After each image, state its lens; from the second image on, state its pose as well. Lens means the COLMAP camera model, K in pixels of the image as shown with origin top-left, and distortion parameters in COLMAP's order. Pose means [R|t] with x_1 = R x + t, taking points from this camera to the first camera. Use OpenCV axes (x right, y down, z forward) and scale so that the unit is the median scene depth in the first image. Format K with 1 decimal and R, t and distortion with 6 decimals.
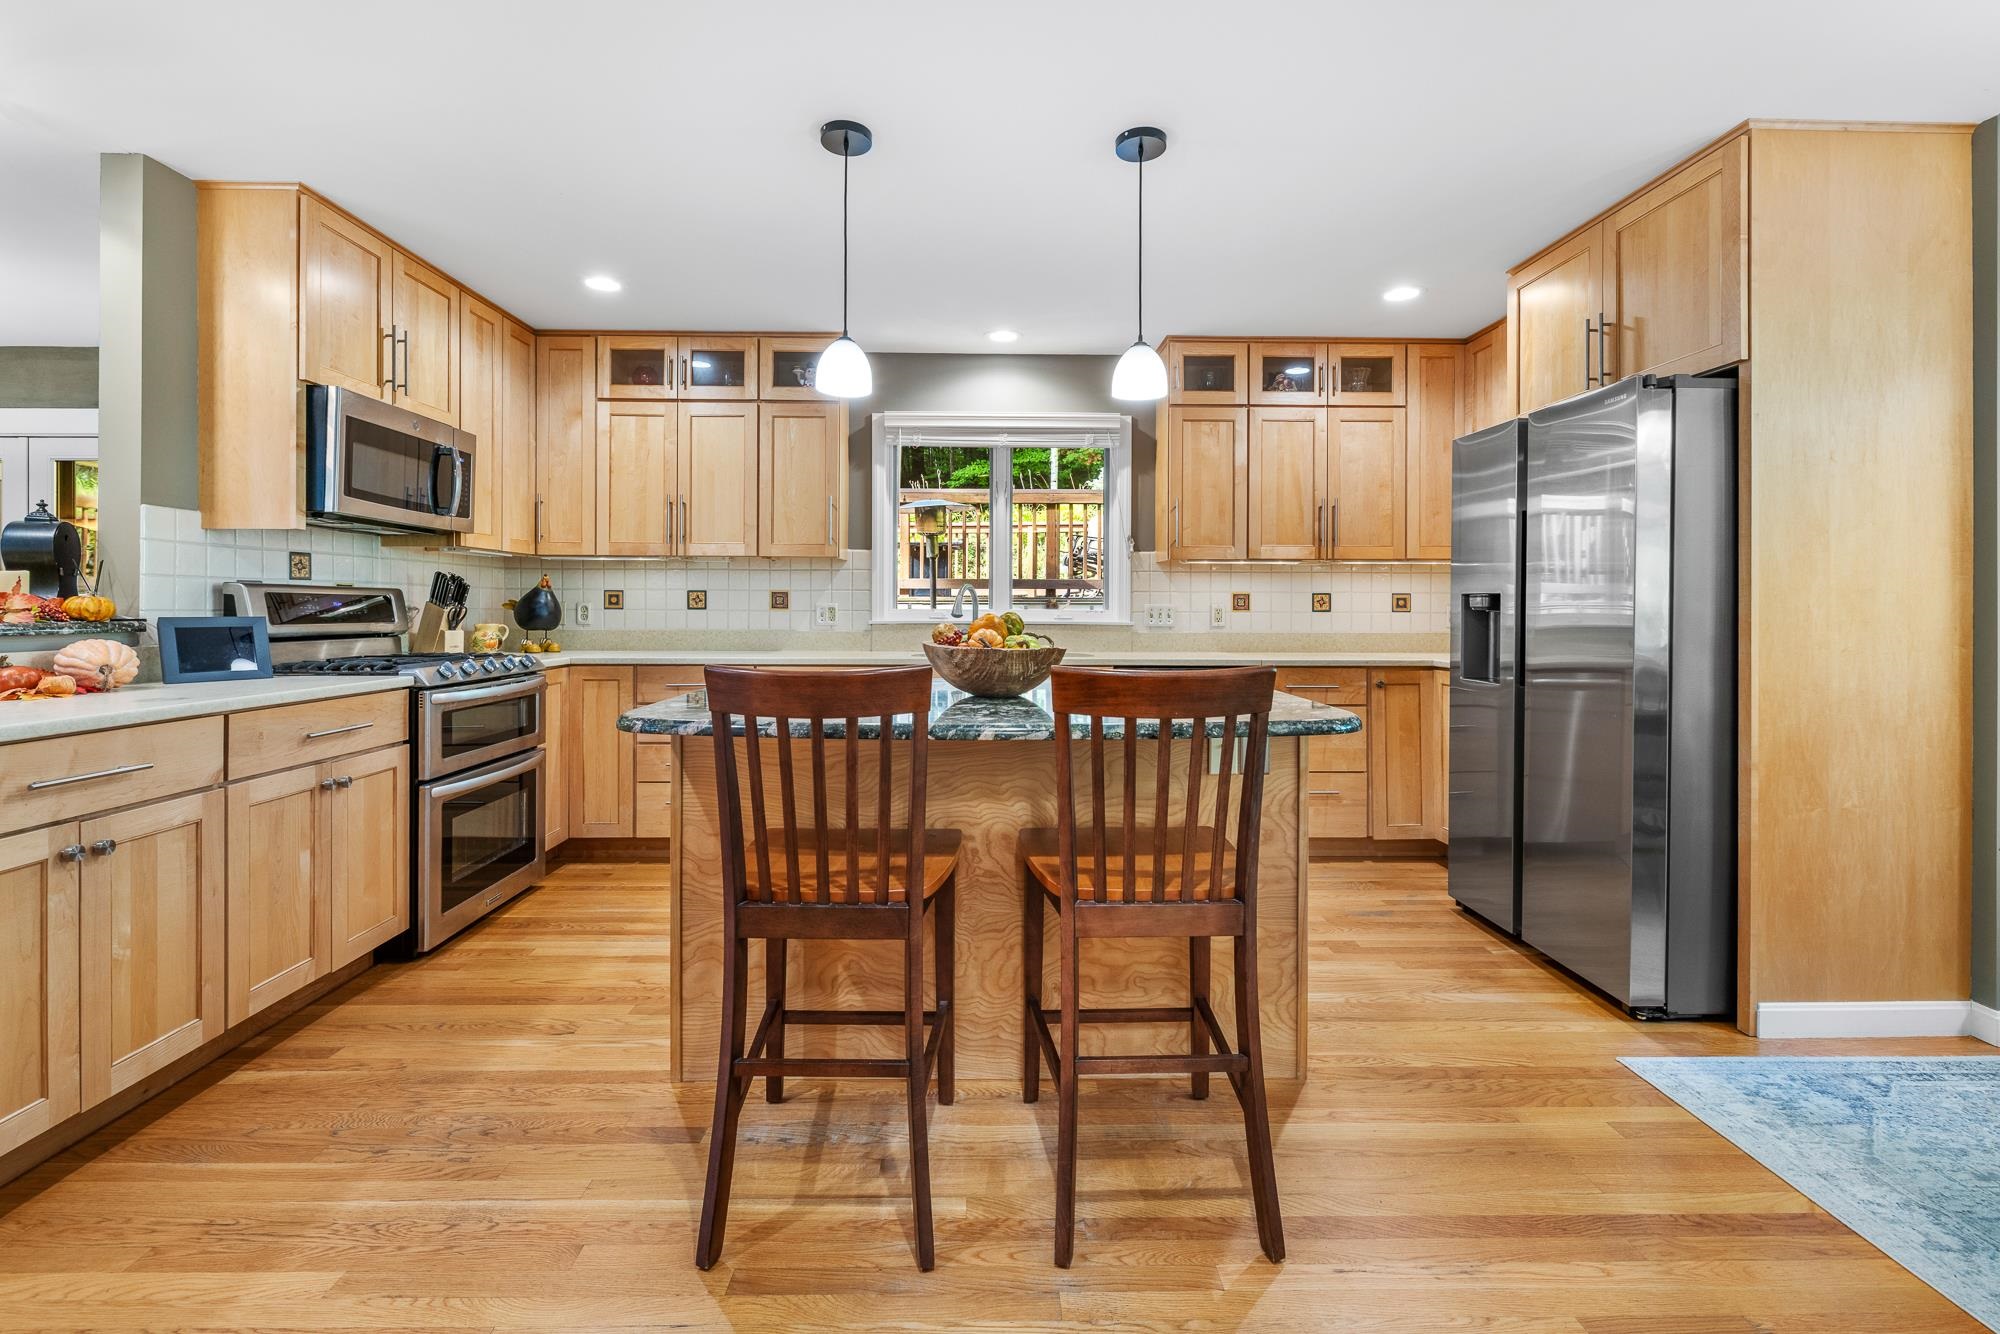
lens RADIAL K [[855.4, 0, 996.2], [0, 855.4, 611.7], [0, 0, 1]] dist [-0.001164, -0.000313]
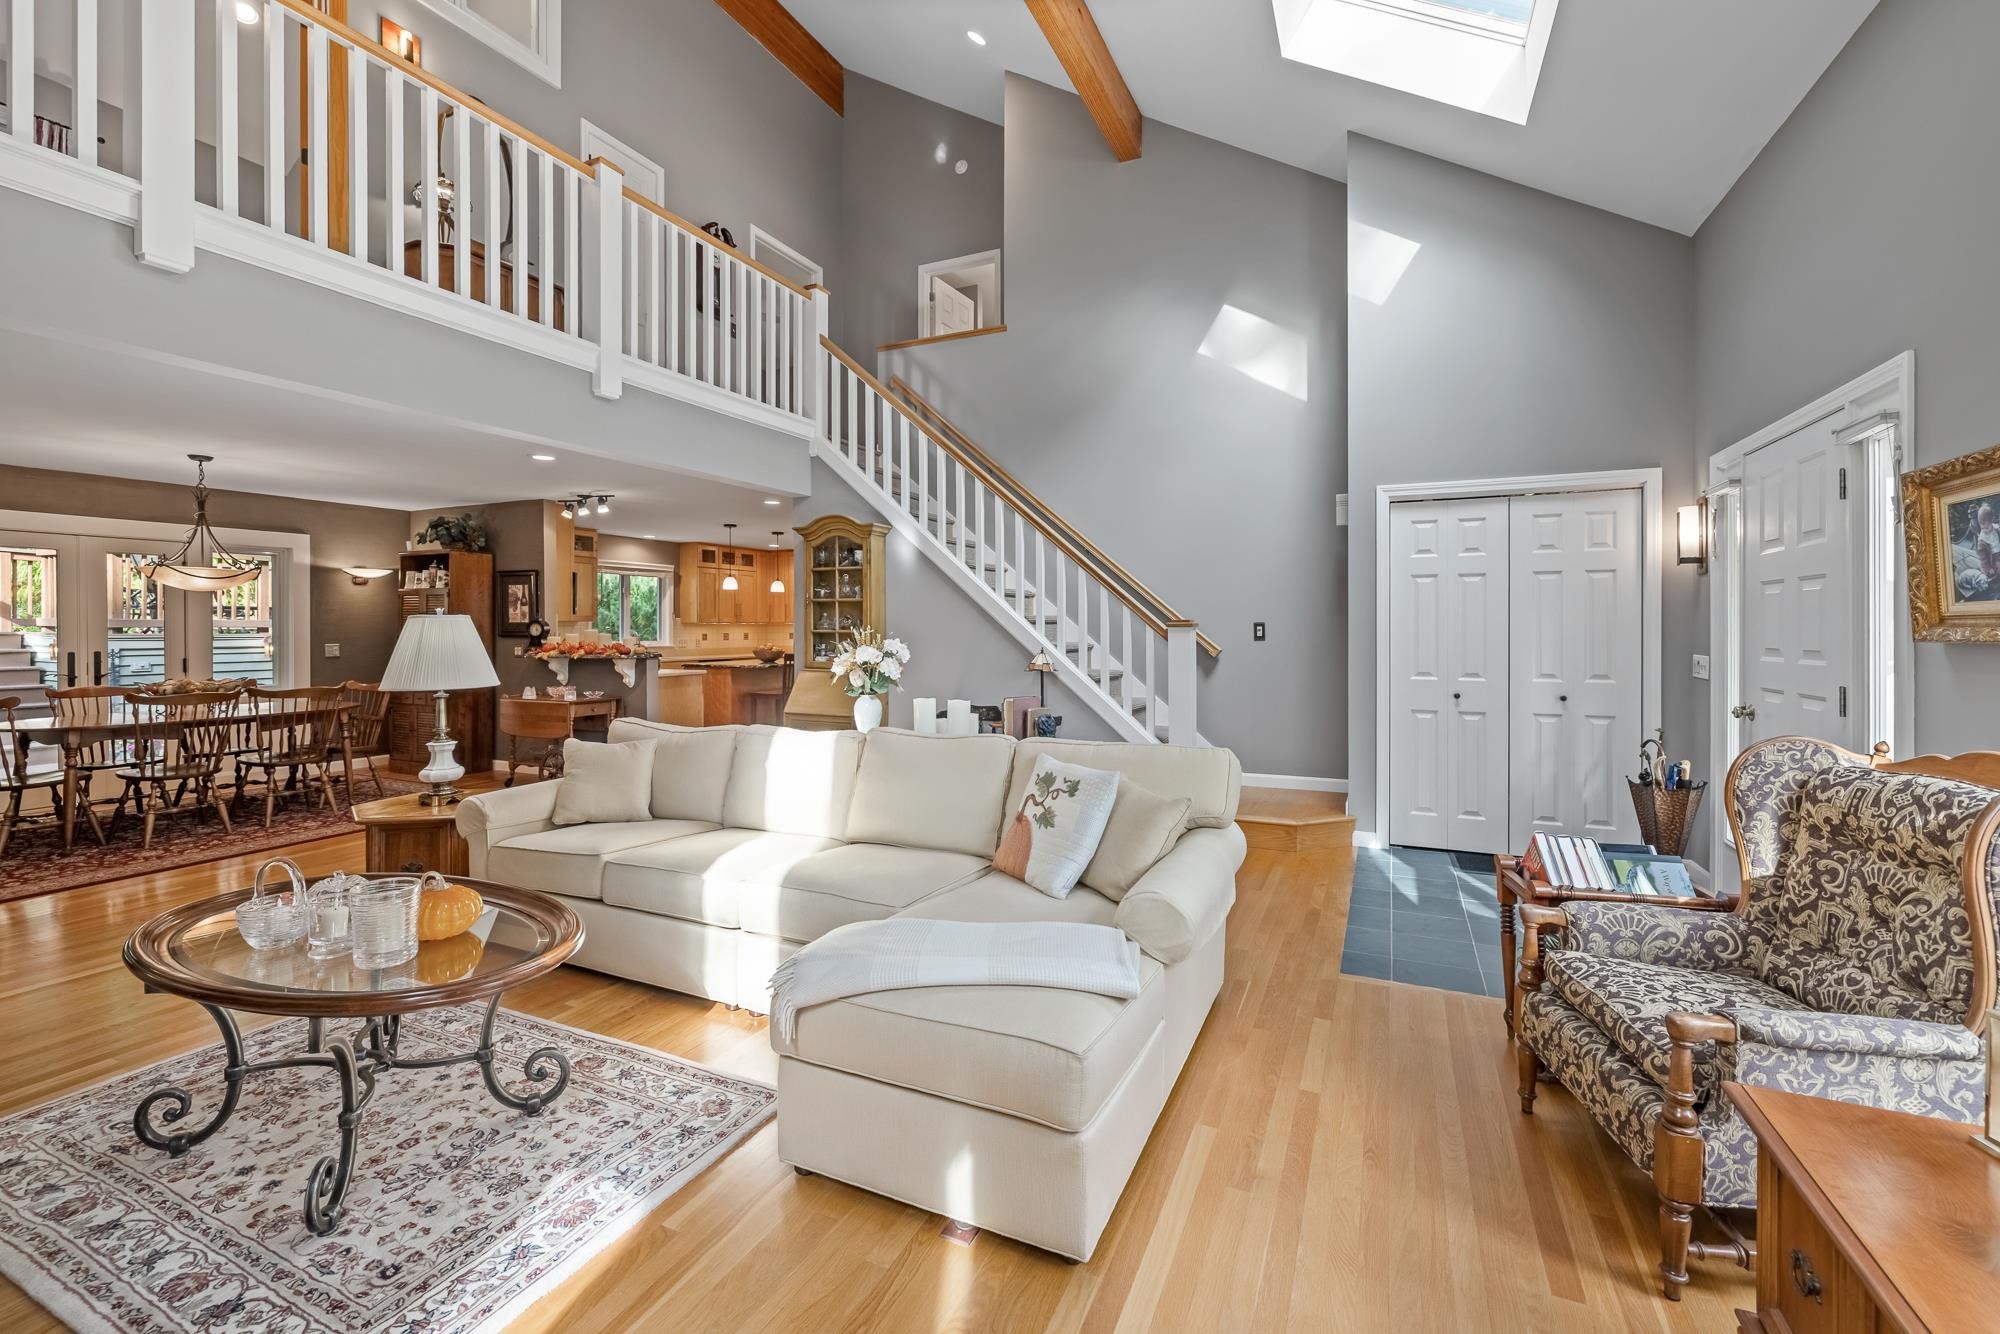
lens RADIAL K [[849.0, 0, 1004.0], [0, 849.0, 629.8], [0, 0, 1]] dist [0.000536, -0.000594]
pose [[0.434587, -0.007409, 0.900599, -2.130932], [0.007423, 0.999962, 0.004645, -0.049321], [-0.900599, 0.004666, 0.434625, -1.252015]]
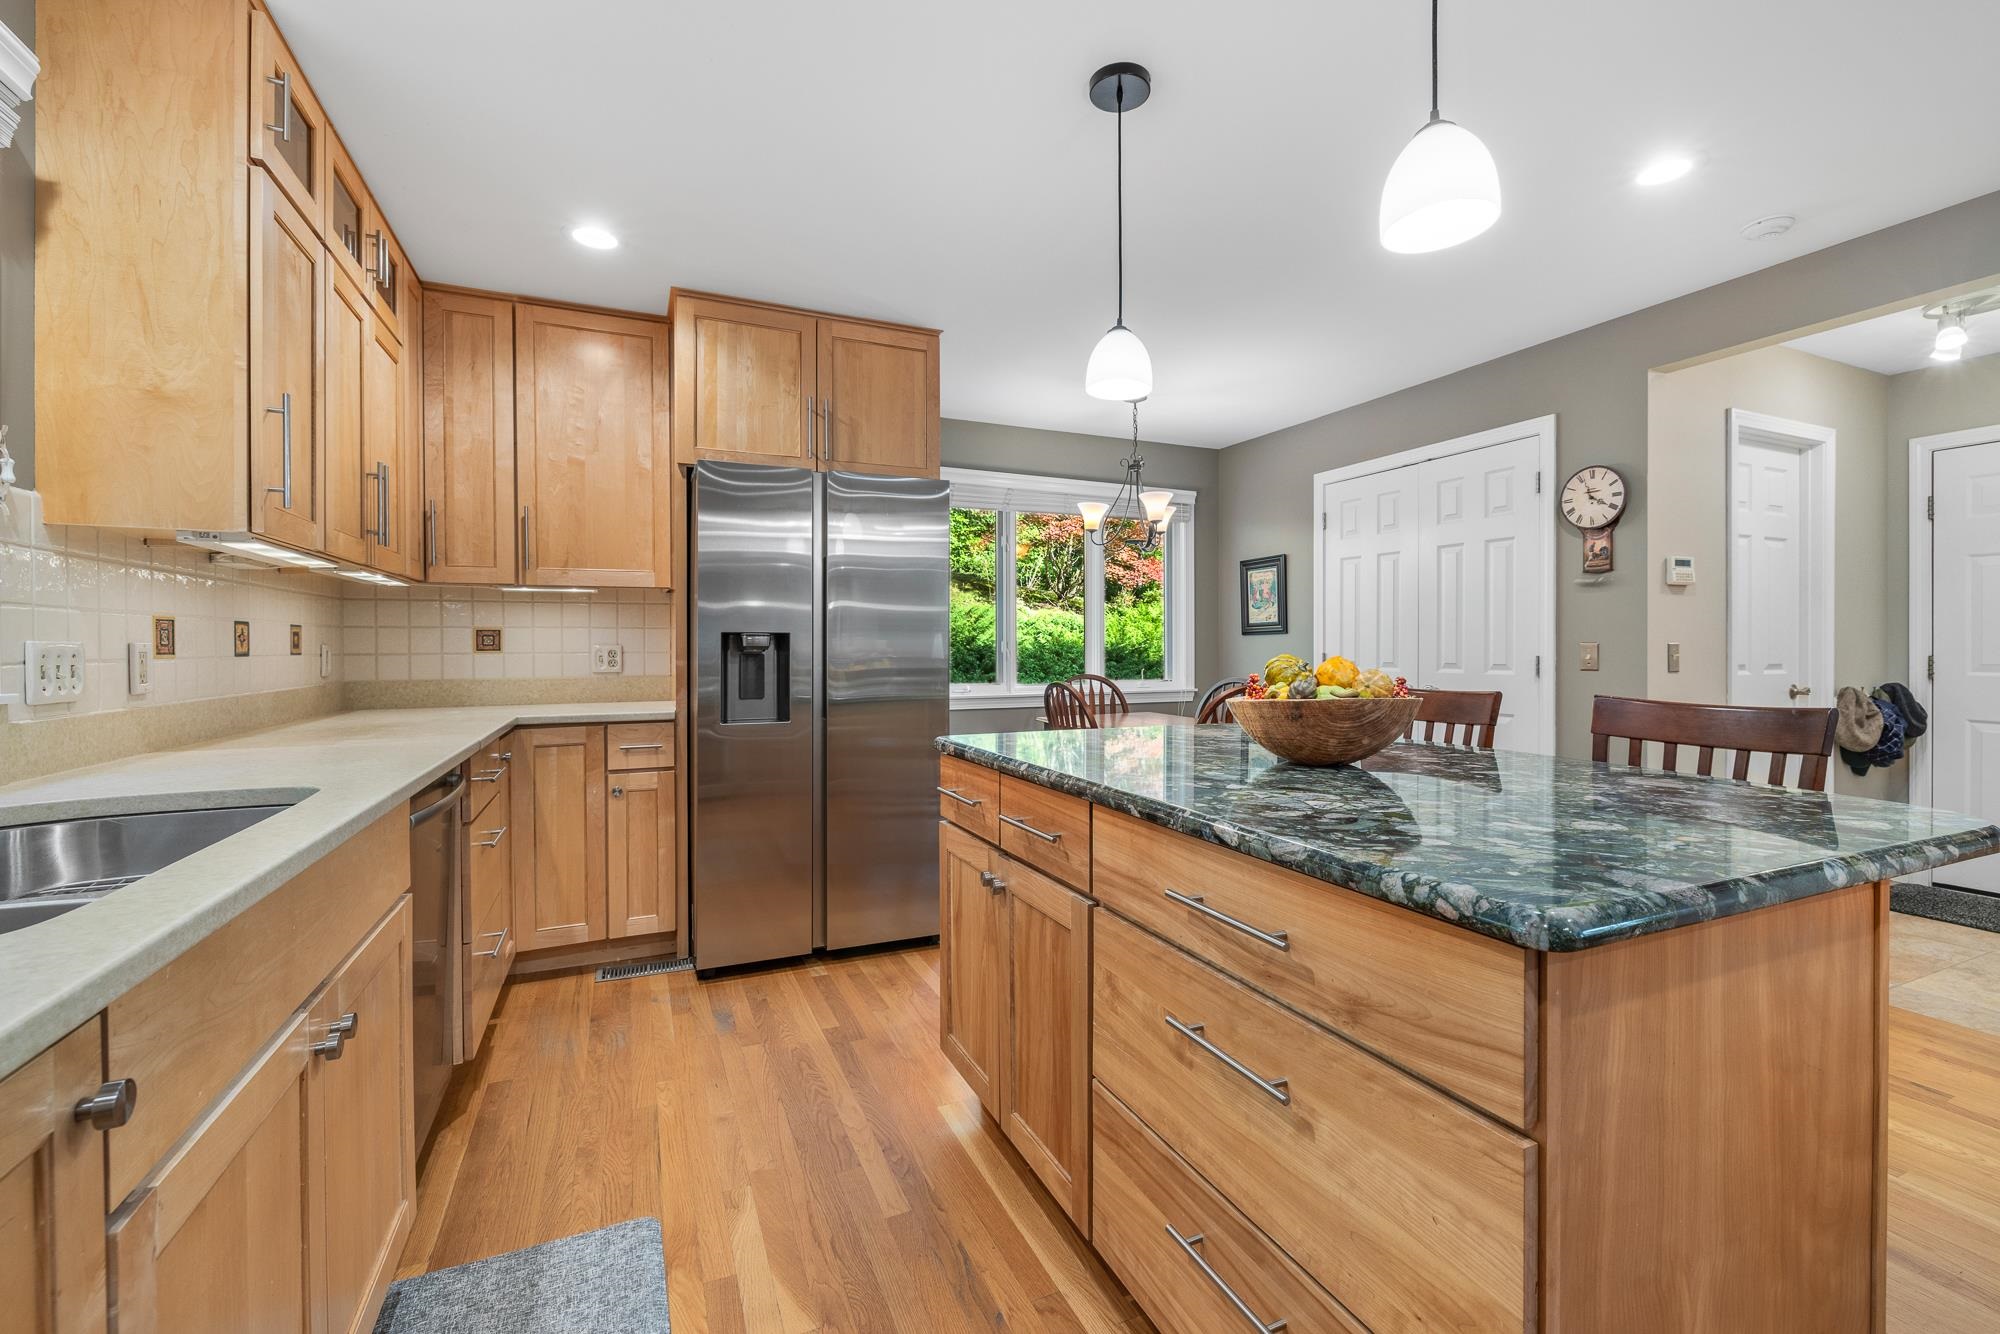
lens RADIAL K [[838.1, 0, 998.4], [0, 838.1, 650.7], [0, 0, 1]] dist [0.001351, 0.000052]
pose [[-0.376053, -0.008145, 0.926562, -0.363162], [0.004313, 0.999935, 0.010541, -0.008364], [-0.926588, 0.007960, -0.375993, 0.952029]]
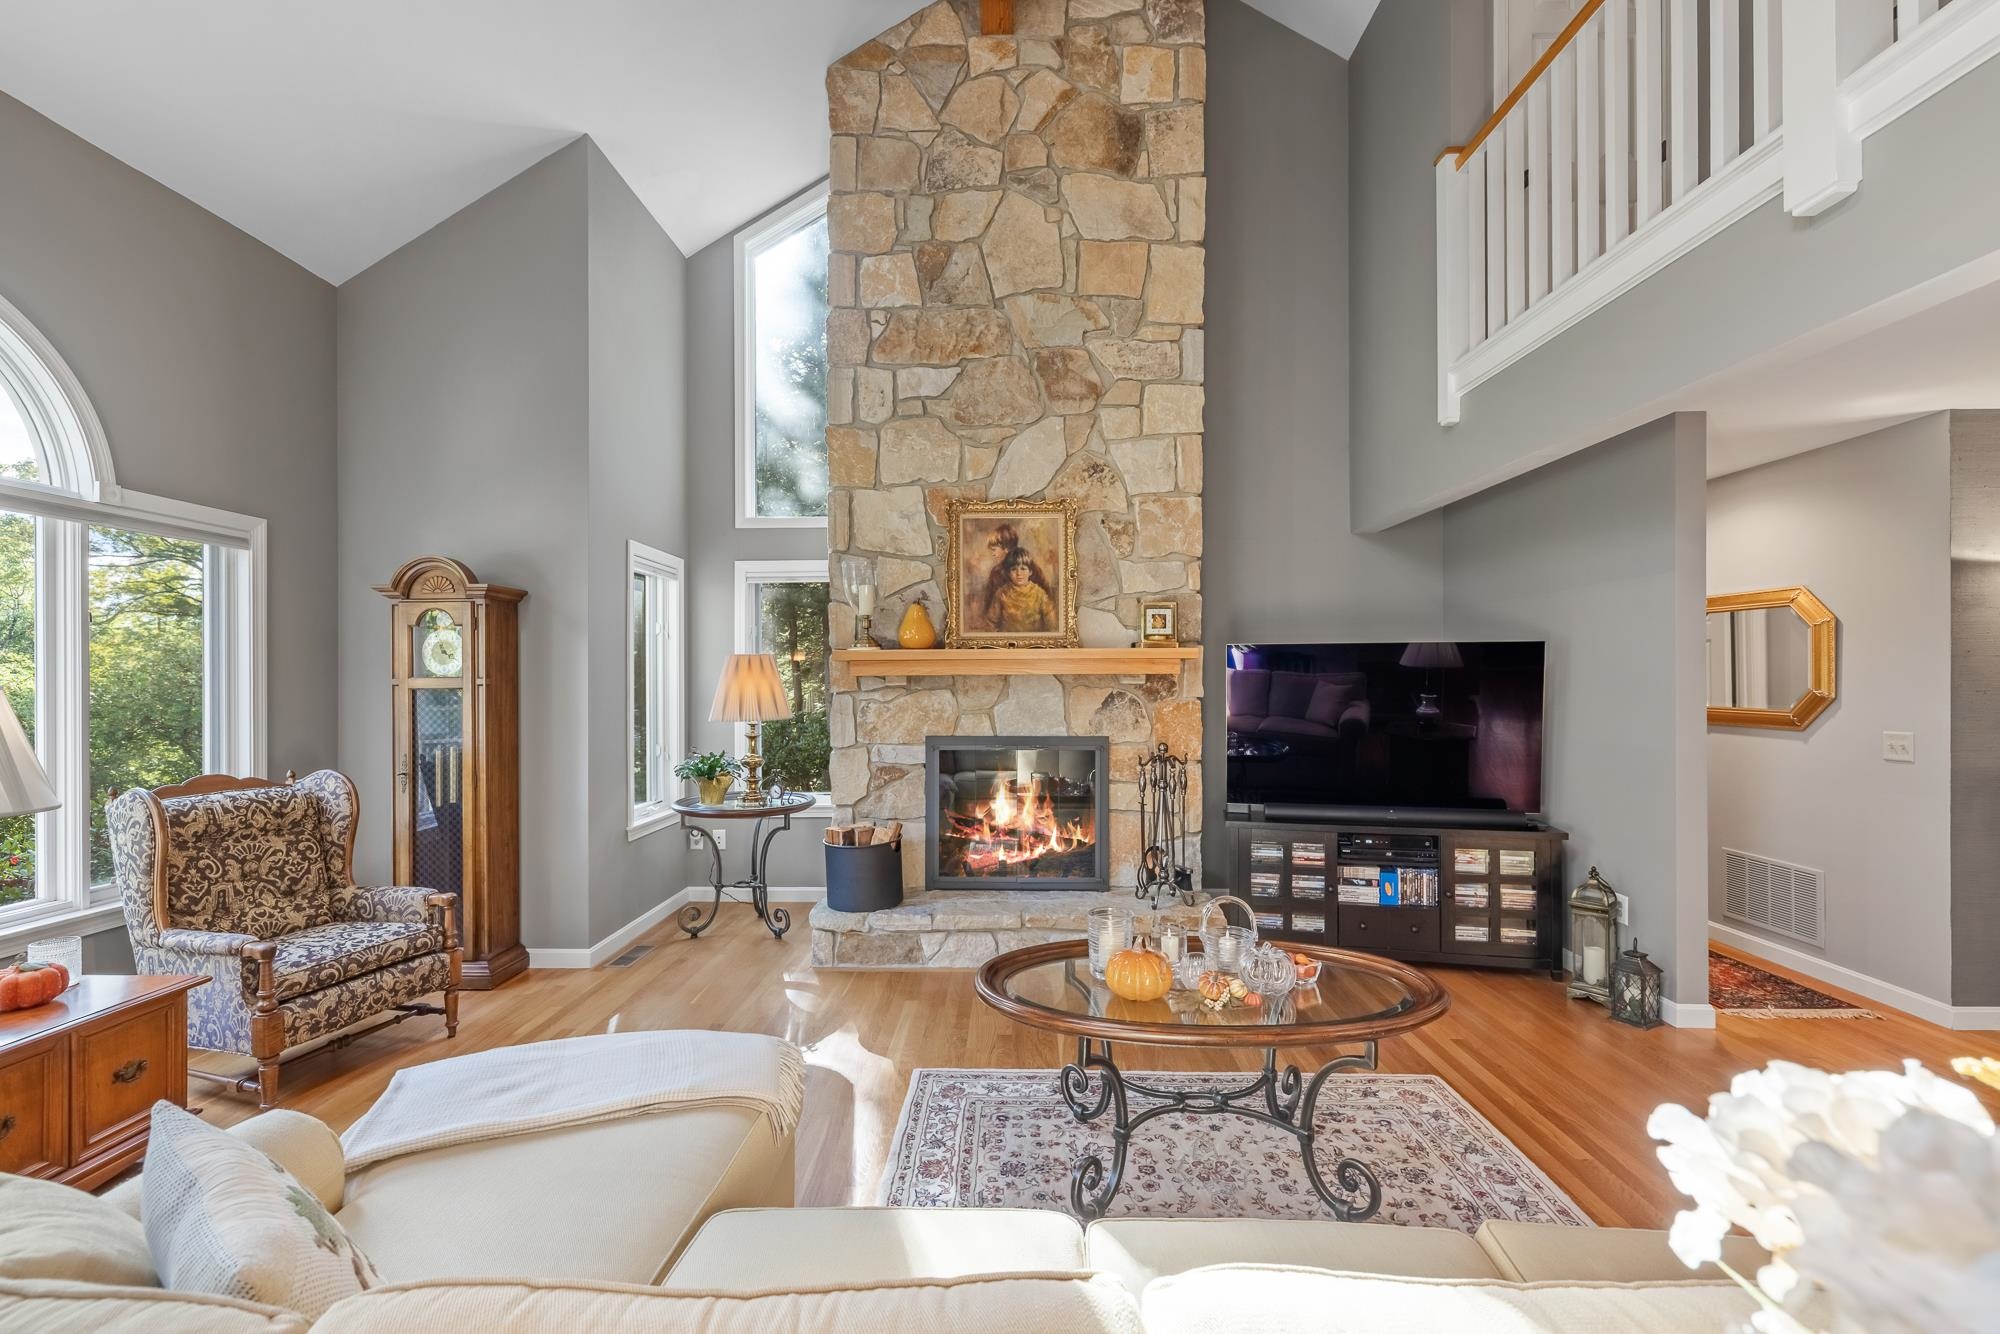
lens RADIAL K [[842.9, 0, 1000.0], [0, 842.9, 680.7], [0, 0, 1]] dist [-0.002159, -0.000142]
pose [[-0.044830, -0.004029, -0.998987, -1.110574], [-0.001140, 0.999991, -0.003982, -0.067569], [0.998994, 0.000961, -0.044834, -0.696608]]
